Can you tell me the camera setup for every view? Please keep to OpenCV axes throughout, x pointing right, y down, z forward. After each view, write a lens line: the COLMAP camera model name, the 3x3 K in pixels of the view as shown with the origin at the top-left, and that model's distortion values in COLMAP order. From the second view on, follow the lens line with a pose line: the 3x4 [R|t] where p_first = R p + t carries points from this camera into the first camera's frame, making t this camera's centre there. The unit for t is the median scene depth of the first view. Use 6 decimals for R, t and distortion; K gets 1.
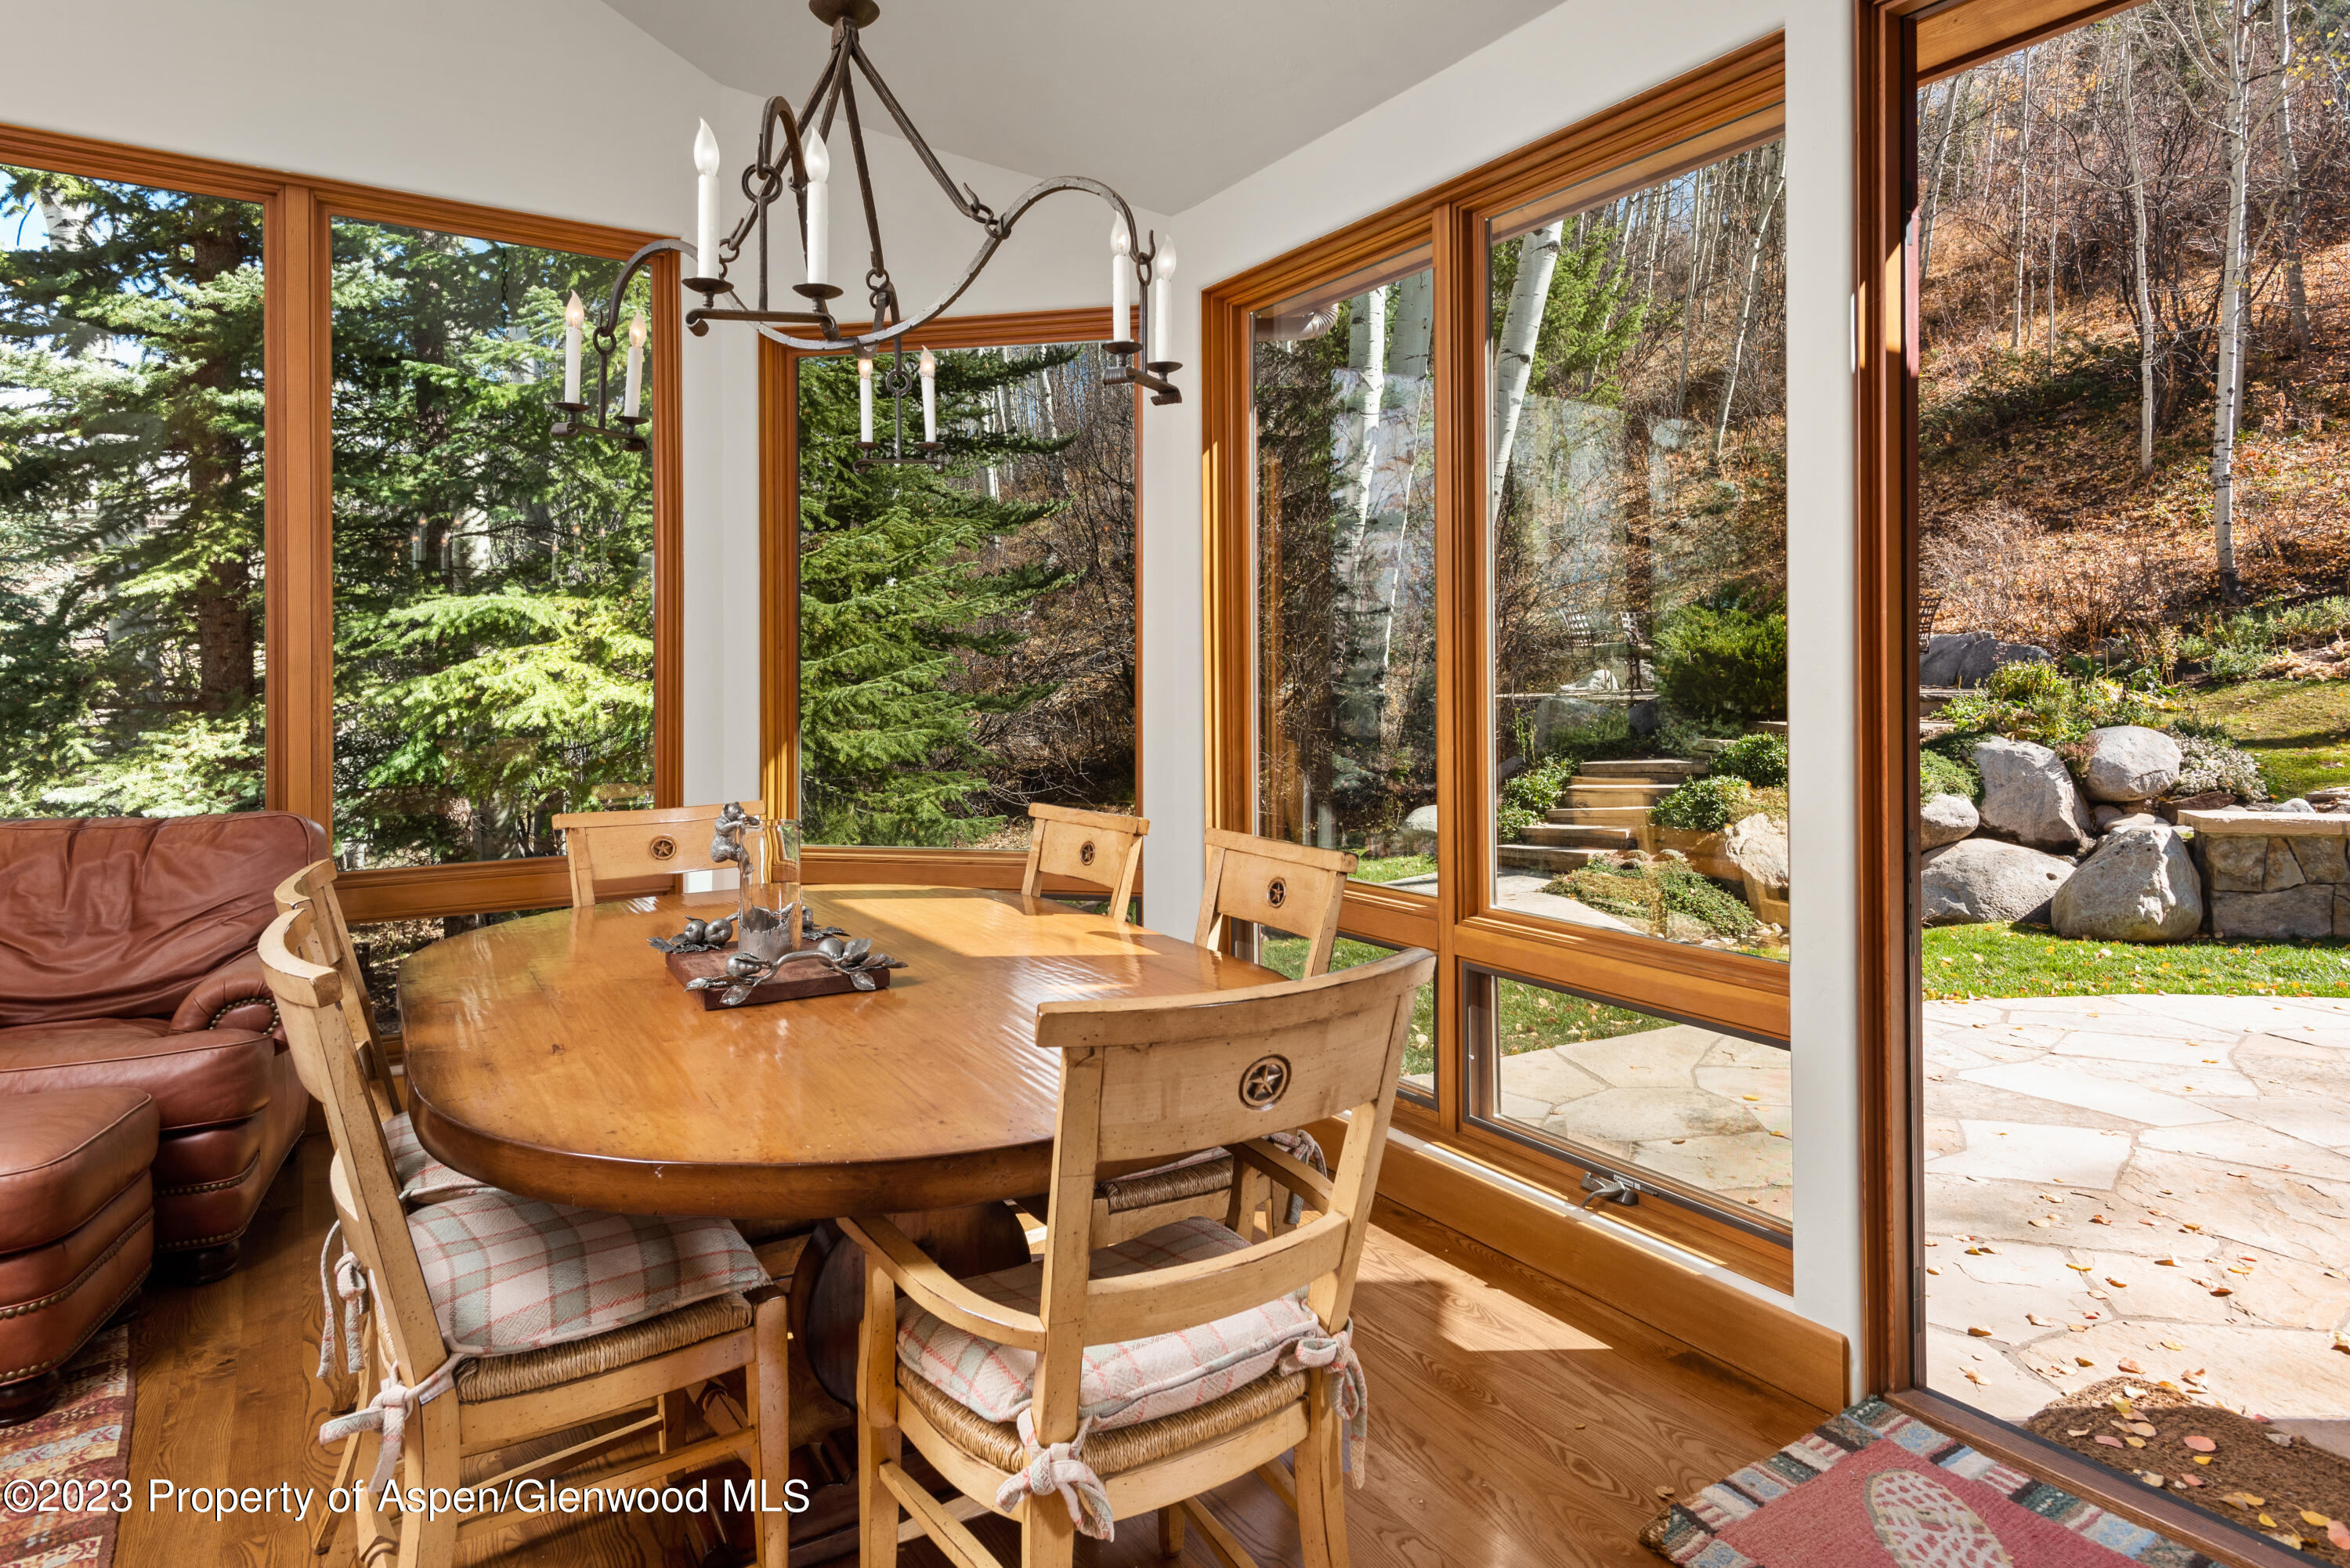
lens RADIAL K [[1262.8, 0, 1135.4], [0, 1262.8, 687.8], [0, 0, 1]] dist [0.013906, -0.008641]
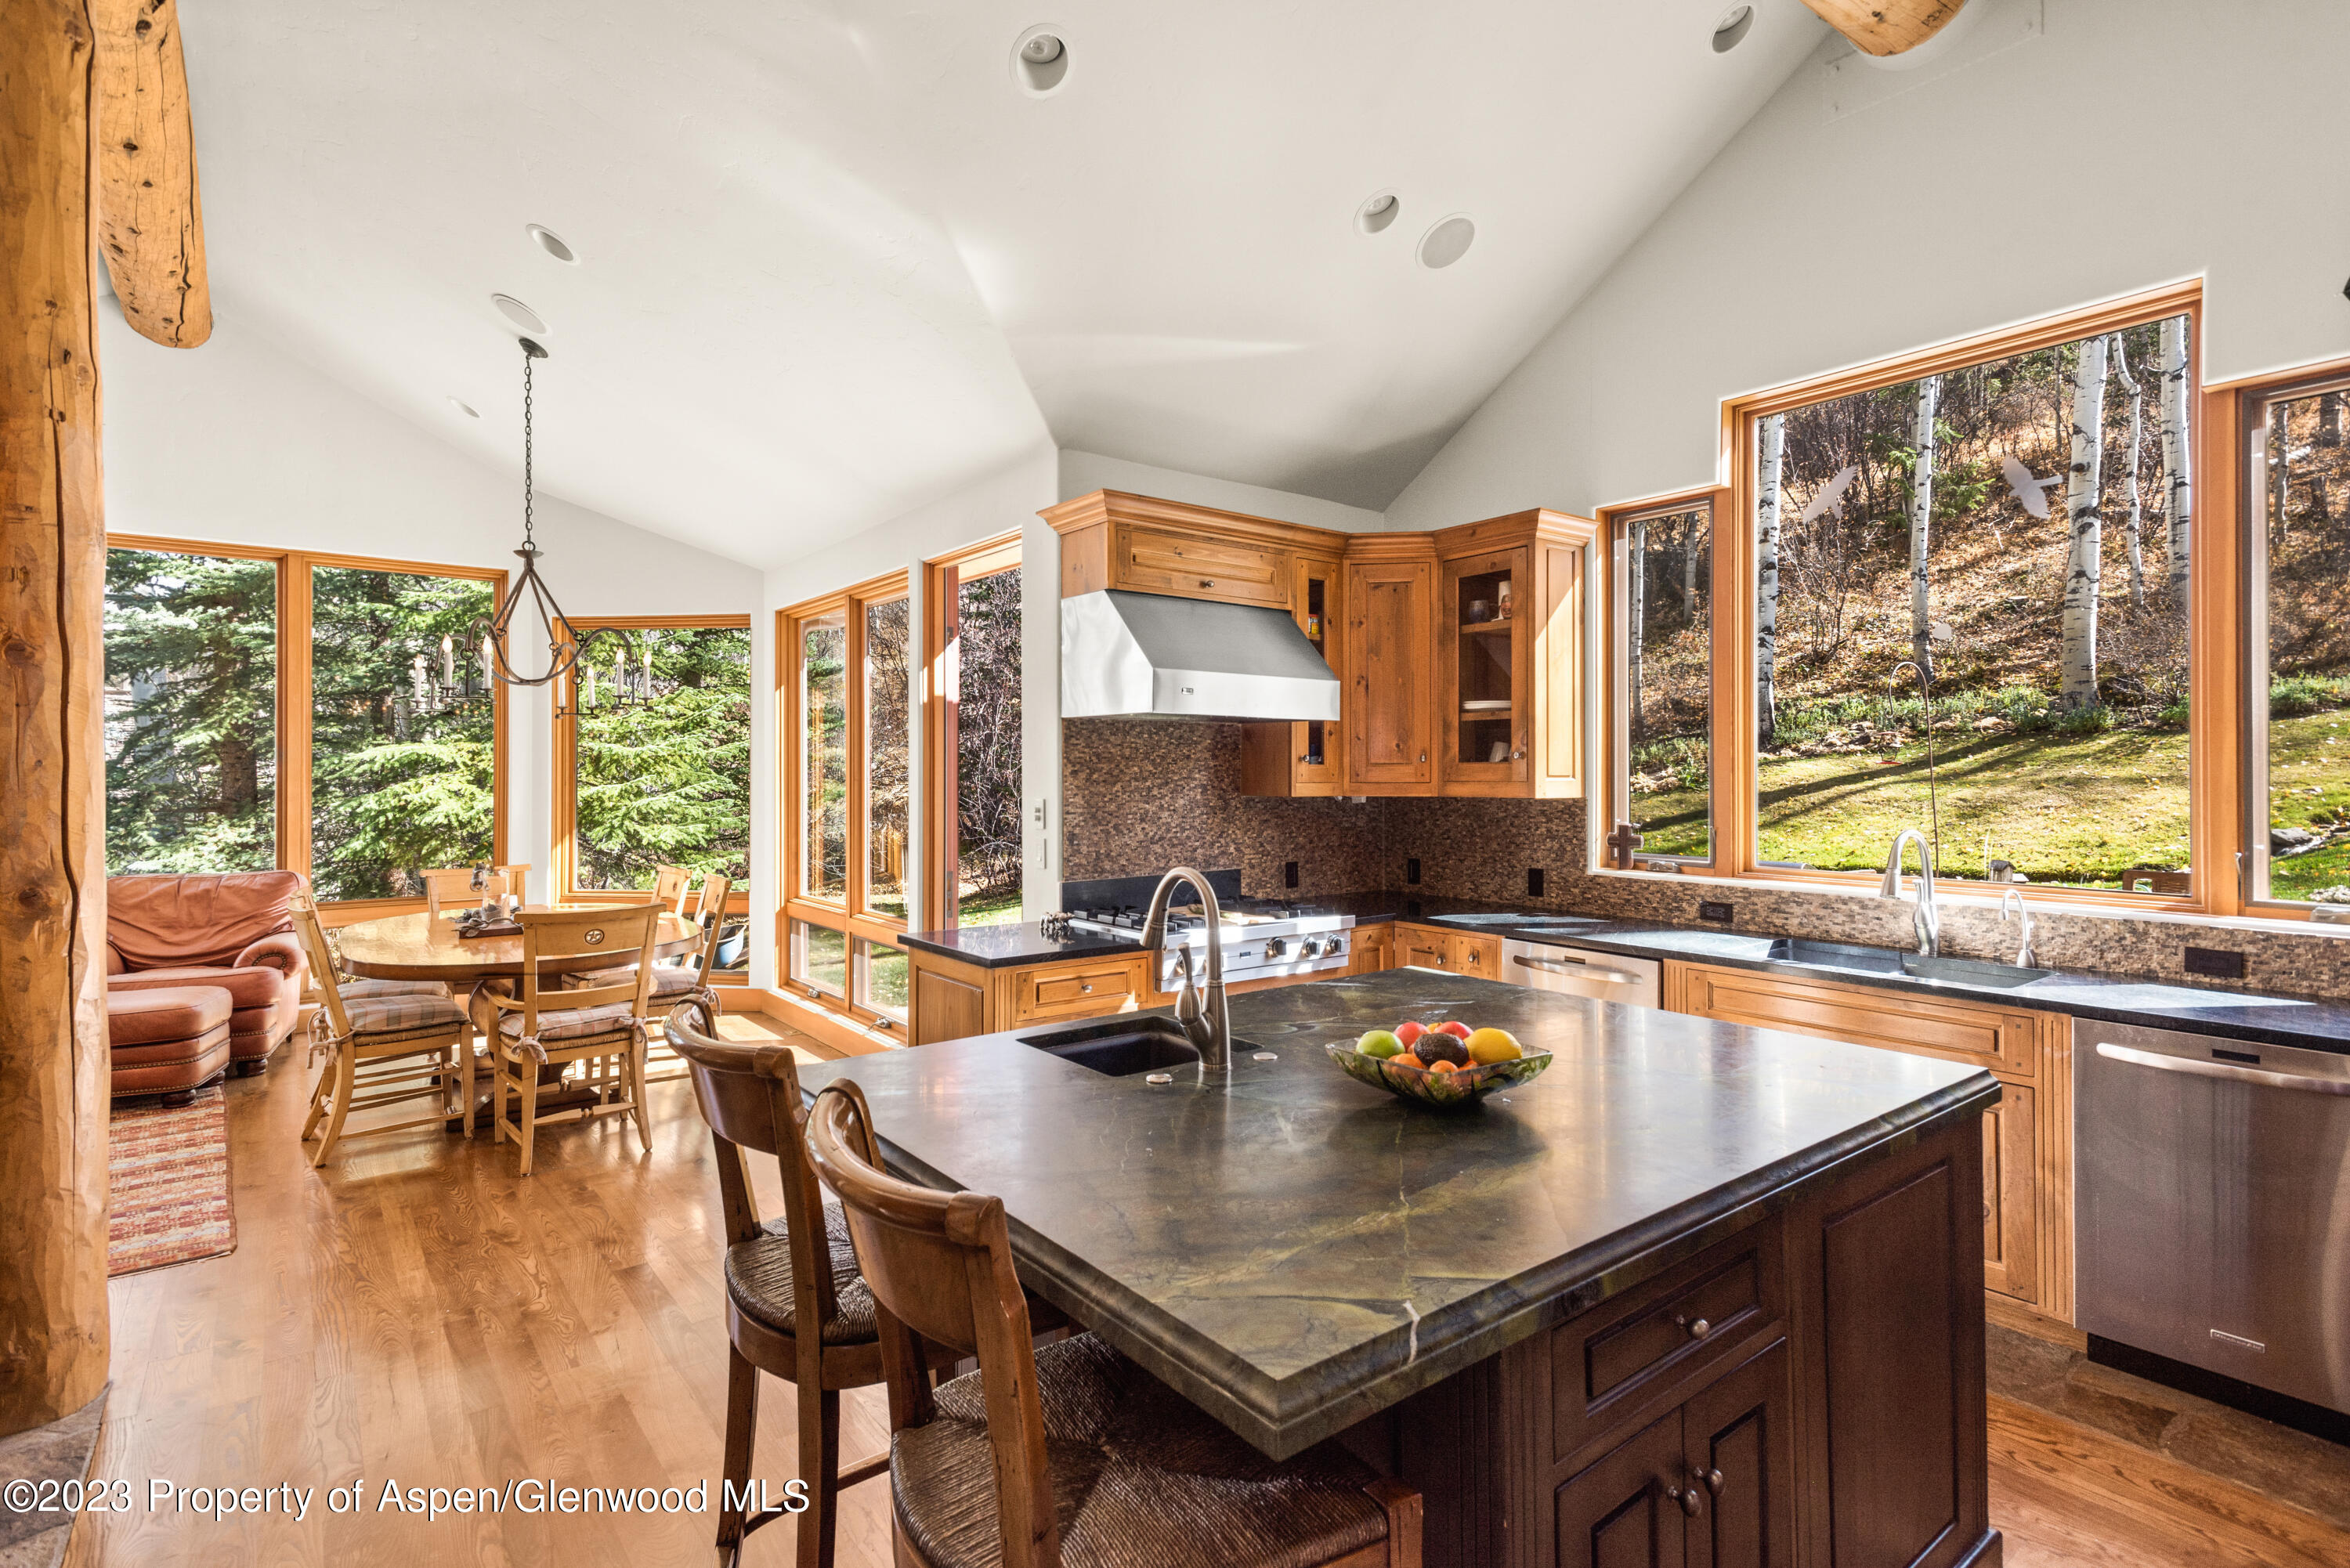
lens RADIAL K [[1135.9, 0, 1186.5], [0, 1135.9, 775.3], [0, 0, 1]] dist [0.004200, -0.001850]
pose [[0.995675, 0.004108, 0.092819, 0.355458], [-0.004125, 0.999991, -0.000011, -0.036626], [-0.092818, -0.000372, 0.995683, -0.567103]]
